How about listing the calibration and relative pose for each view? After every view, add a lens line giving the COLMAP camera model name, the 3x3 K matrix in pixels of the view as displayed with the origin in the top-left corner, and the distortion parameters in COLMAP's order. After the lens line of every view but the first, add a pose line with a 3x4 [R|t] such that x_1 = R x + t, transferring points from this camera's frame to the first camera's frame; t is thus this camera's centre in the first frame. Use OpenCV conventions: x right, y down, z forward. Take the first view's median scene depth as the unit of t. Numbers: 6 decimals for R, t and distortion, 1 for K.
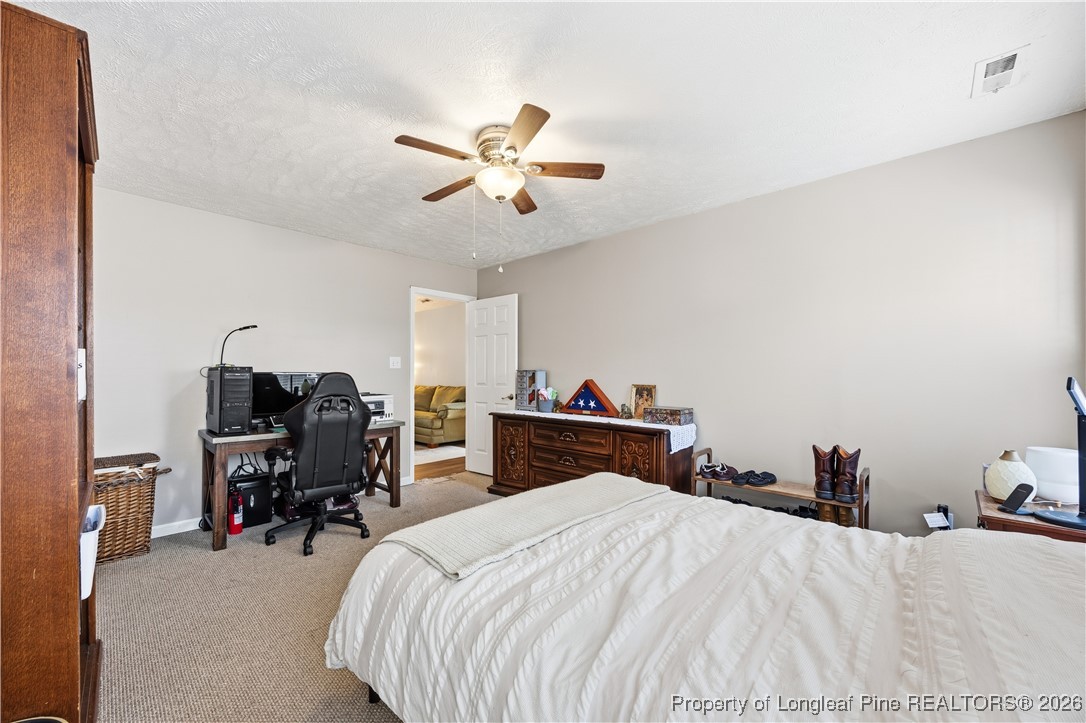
lens RADIAL K [[410.3, 0, 540.7], [0, 410.3, 358.6], [0, 0, 1]] dist [-0.001166, -0.000019]
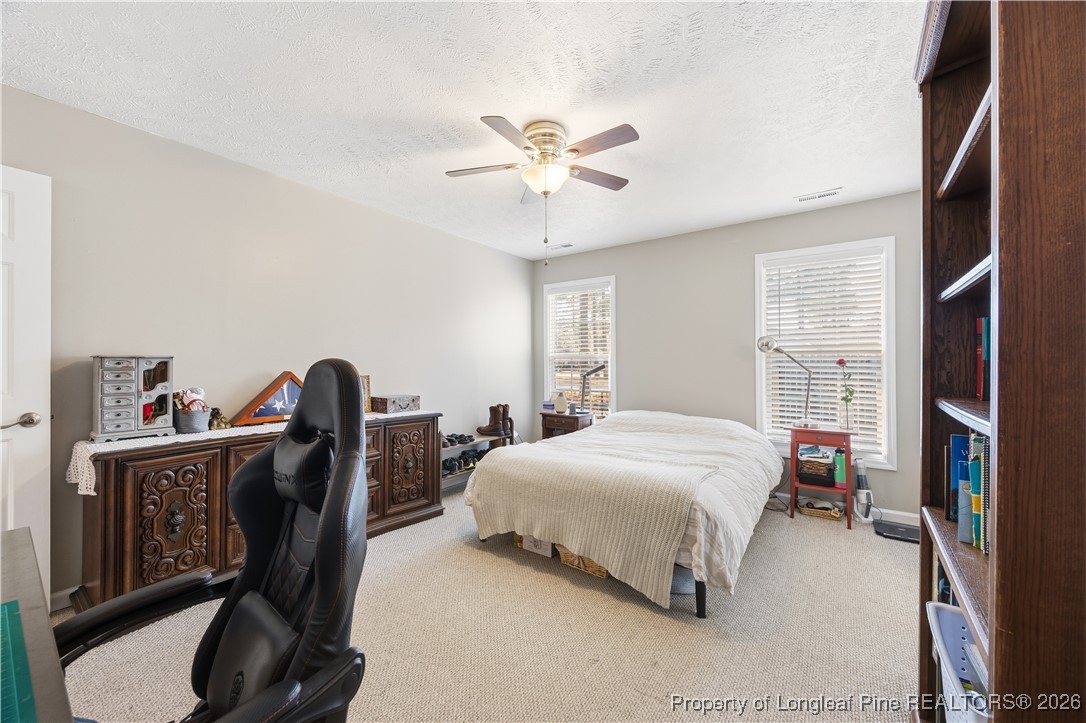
lens RADIAL K [[410.3, 0, 540.7], [0, 410.3, 358.6], [0, 0, 1]] dist [-0.001166, -0.000019]
pose [[-0.092110, 0.001529, 0.995748, -0.571292], [-0.026258, 0.999647, -0.003964, 0.021021], [-0.995403, -0.026512, -0.092038, 0.576003]]
